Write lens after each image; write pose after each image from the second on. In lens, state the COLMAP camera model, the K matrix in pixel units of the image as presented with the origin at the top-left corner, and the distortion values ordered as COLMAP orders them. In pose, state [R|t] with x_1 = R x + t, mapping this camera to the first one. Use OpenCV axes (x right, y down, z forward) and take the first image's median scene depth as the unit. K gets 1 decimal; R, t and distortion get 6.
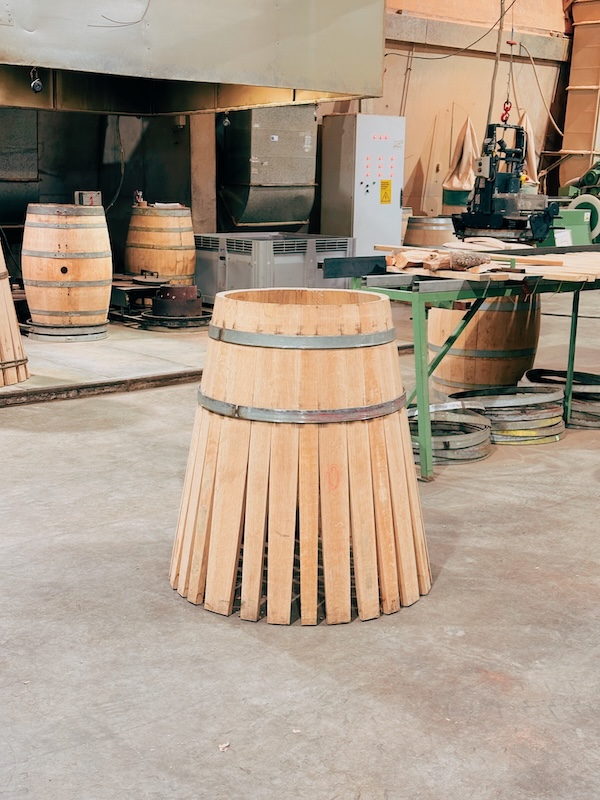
lens RADIAL K [[1118.4, 0, 299.4], [0, 1118.4, 400.0], [0, 0, 1]] dist [-0.016406, 0.000000]
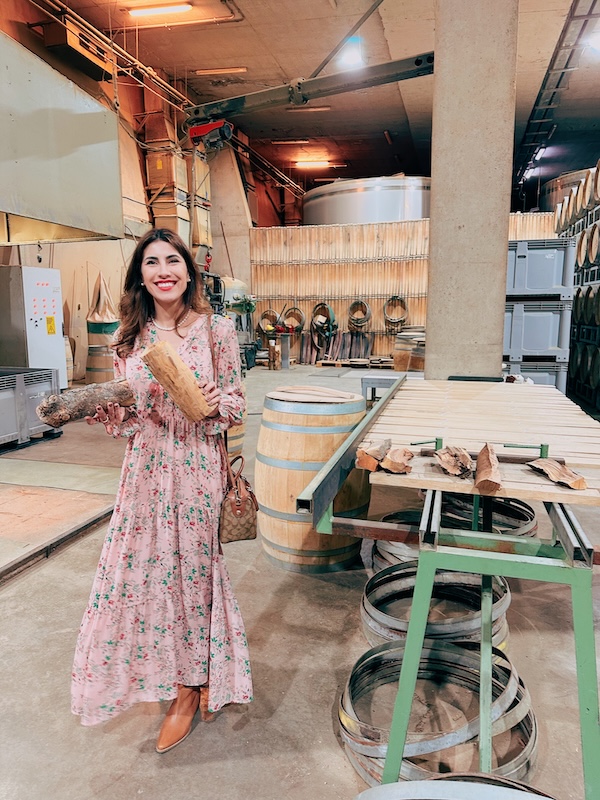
lens RADIAL K [[561.1, 0, 302.5], [0, 561.1, 399.9], [0, 0, 1]] dist [0.011820, 0.002040]
pose [[0.836140, -0.091299, 0.540865, -0.038673], [0.111073, 0.993804, -0.003955, -0.058343], [-0.537153, 0.063382, 0.841100, 0.263874]]
